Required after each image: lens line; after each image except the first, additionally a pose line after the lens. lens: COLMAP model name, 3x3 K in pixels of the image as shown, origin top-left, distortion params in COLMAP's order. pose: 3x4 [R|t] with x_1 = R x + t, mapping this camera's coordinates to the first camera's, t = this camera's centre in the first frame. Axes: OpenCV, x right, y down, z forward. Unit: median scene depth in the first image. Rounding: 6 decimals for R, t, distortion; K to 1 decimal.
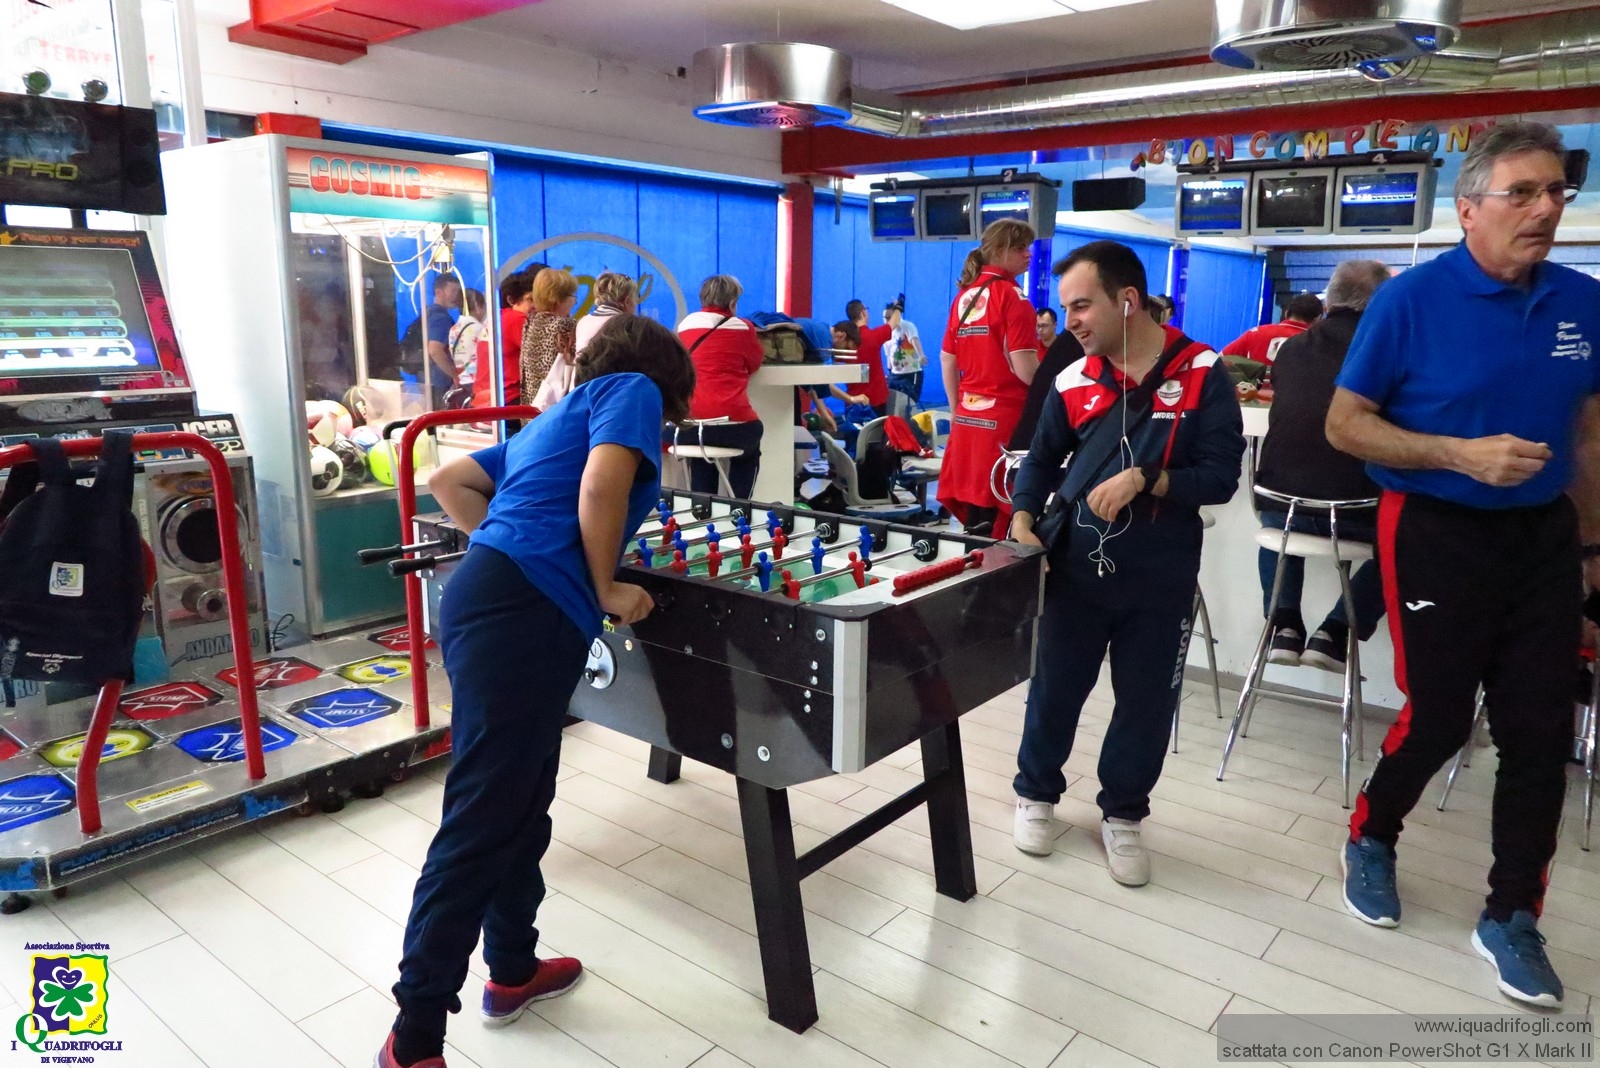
lens RADIAL K [[1105.6, 0, 800.0], [0, 1105.6, 534.0], [0, 0, 1]] dist [0.004616, 0.003627]
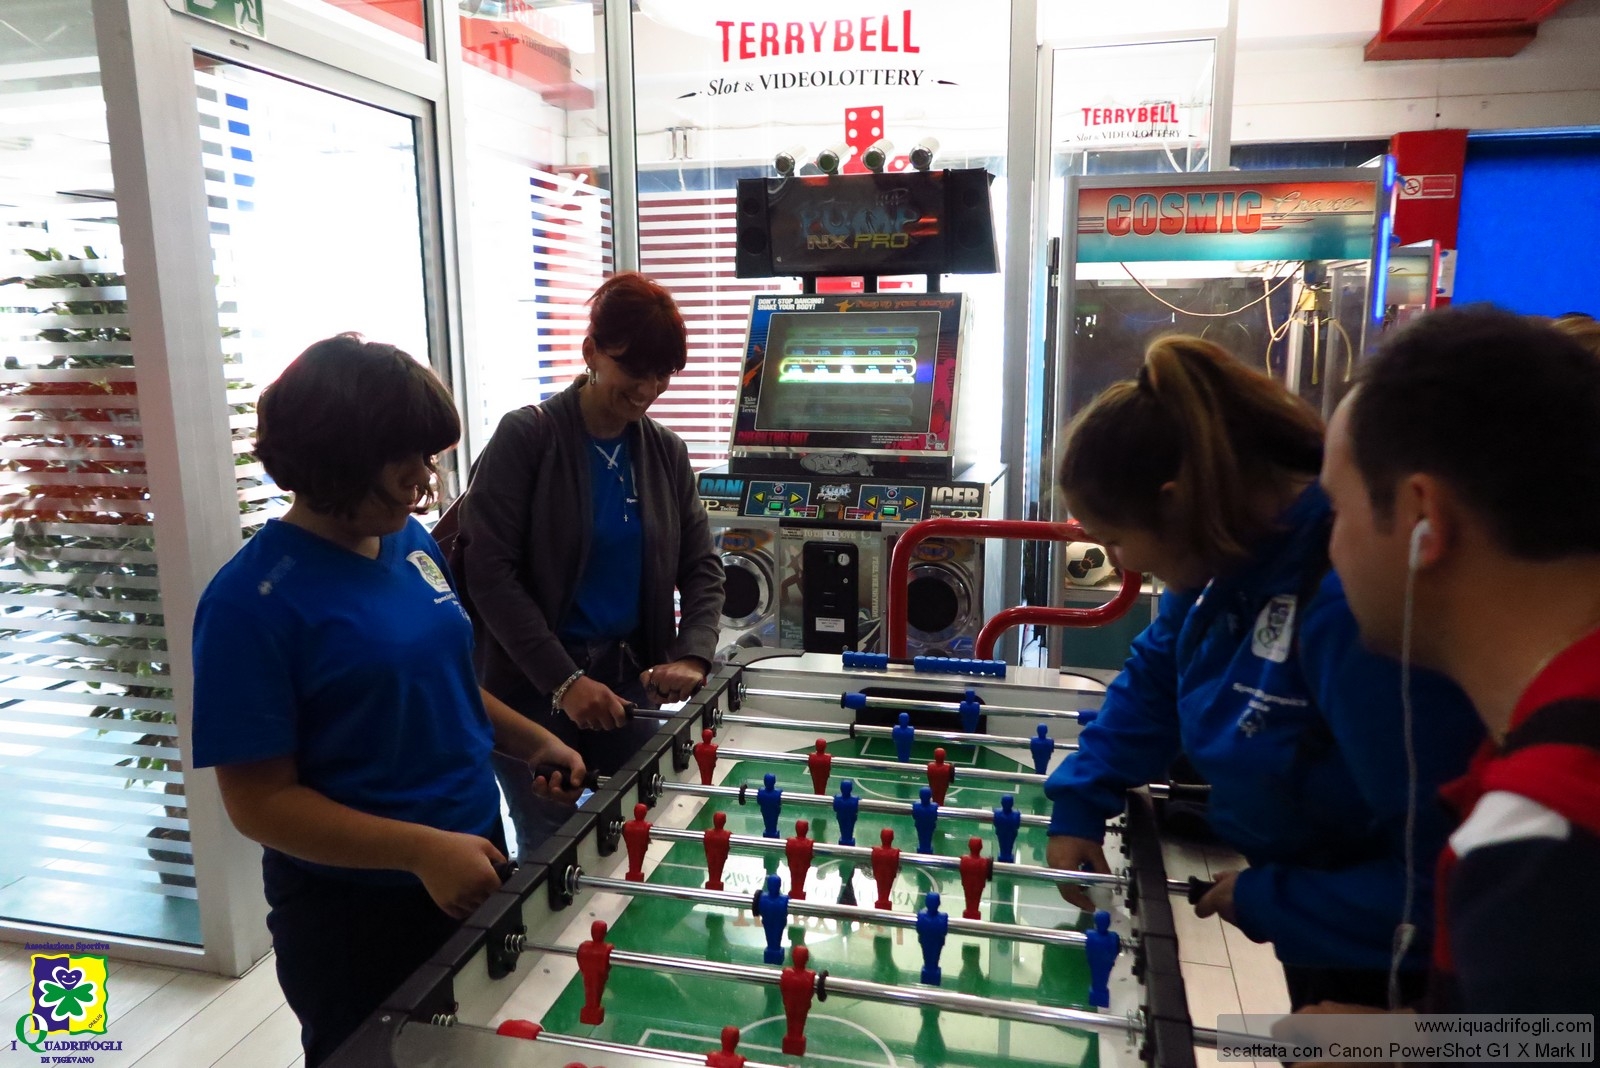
lens RADIAL K [[1105.6, 0, 800.0], [0, 1105.6, 534.0], [0, 0, 1]] dist [0.004616, 0.003627]
pose [[0.436923, 0.155064, -0.886032, 0.257181], [-0.180814, 0.980063, 0.082357, -0.115844], [0.881138, 0.124223, 0.456250, 0.445222]]
